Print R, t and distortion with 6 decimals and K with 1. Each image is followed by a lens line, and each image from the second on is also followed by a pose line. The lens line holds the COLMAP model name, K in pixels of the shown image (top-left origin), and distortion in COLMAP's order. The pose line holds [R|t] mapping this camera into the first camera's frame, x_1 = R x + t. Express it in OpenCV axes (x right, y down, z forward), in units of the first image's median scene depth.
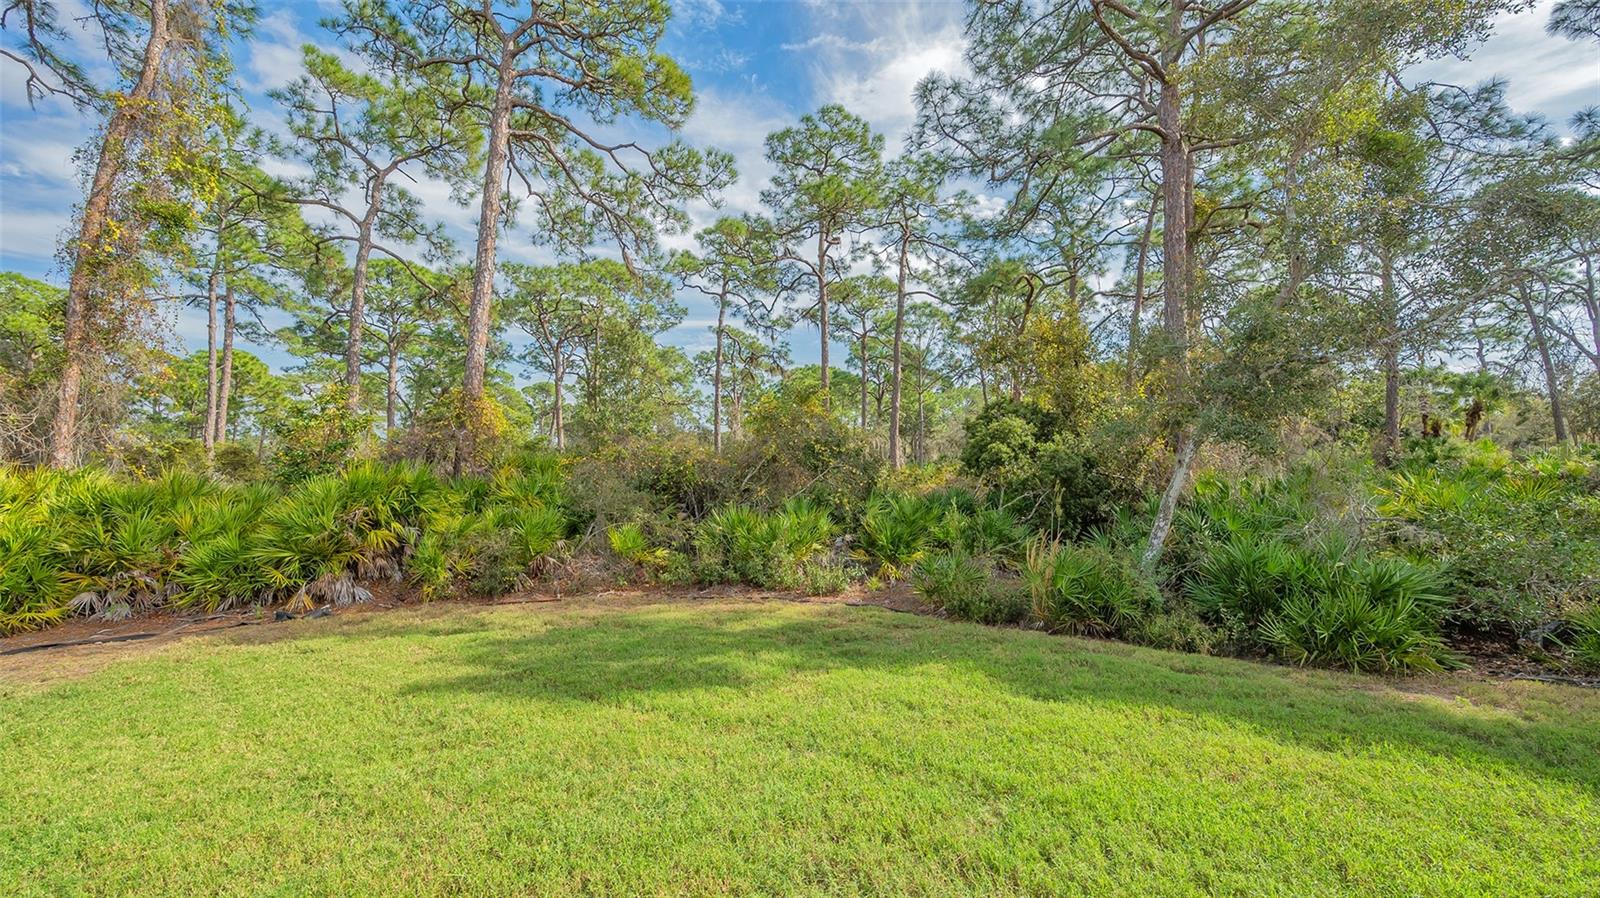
lens RADIAL K [[634.8, 0, 799.0], [0, 634.8, 456.8], [0, 0, 1]] dist [0.002943, -0.000339]
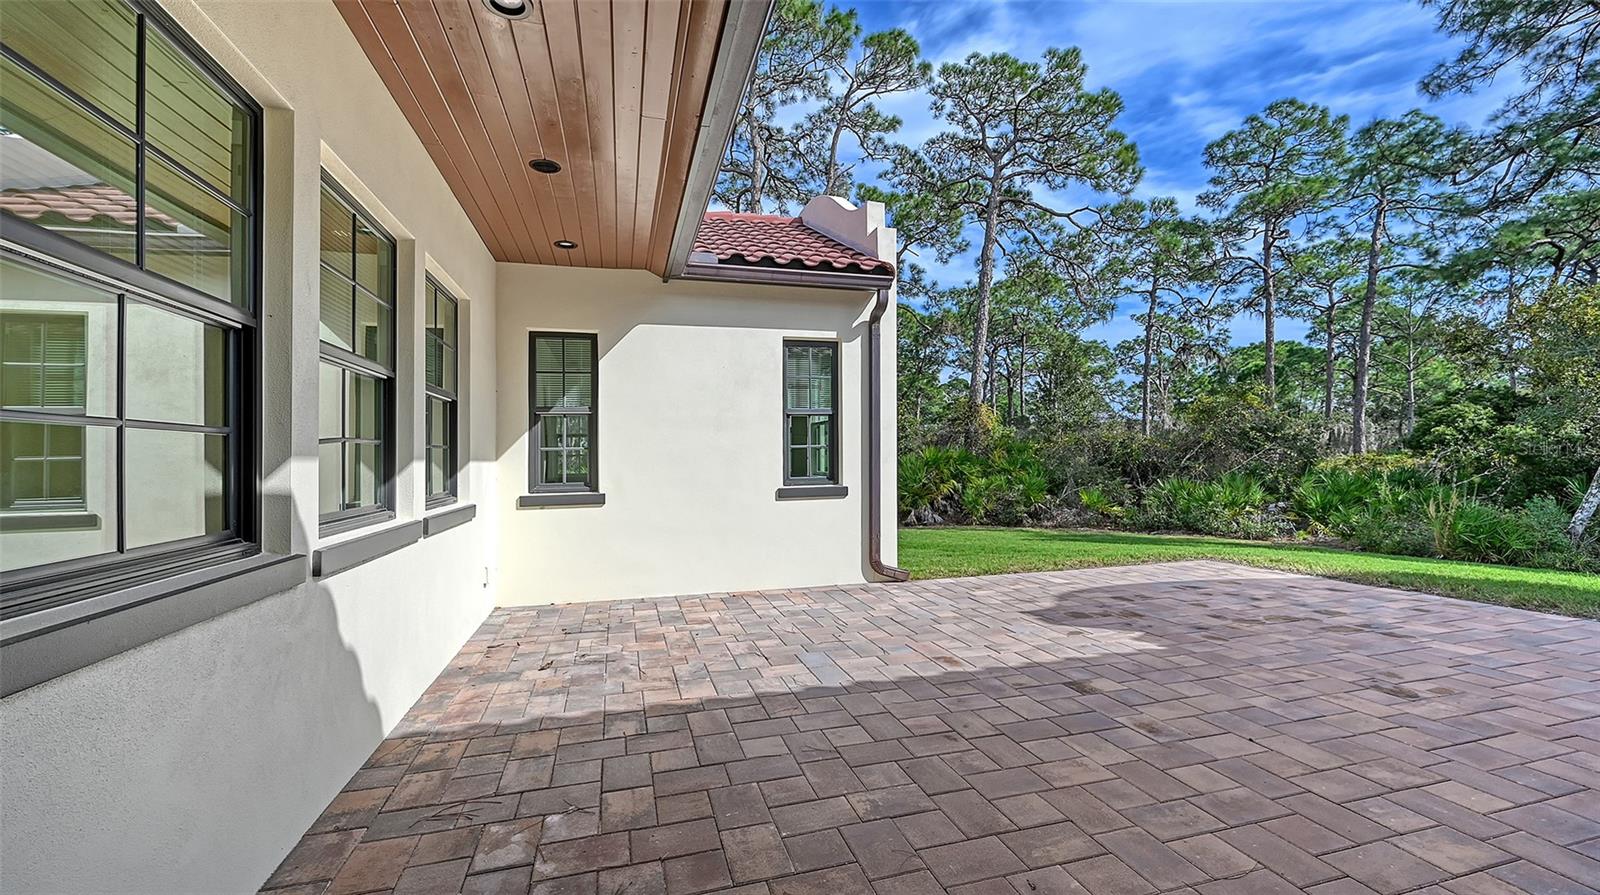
lens RADIAL K [[634.8, 0, 793.2], [0, 634.8, 464.2], [0, 0, 1]] dist [0.002943, -0.000339]
pose [[0.816544, 0.011672, -0.577166, 0.007593], [0.003652, 0.999671, 0.025383, 0.006233], [0.577272, -0.022835, 0.816232, -0.313106]]
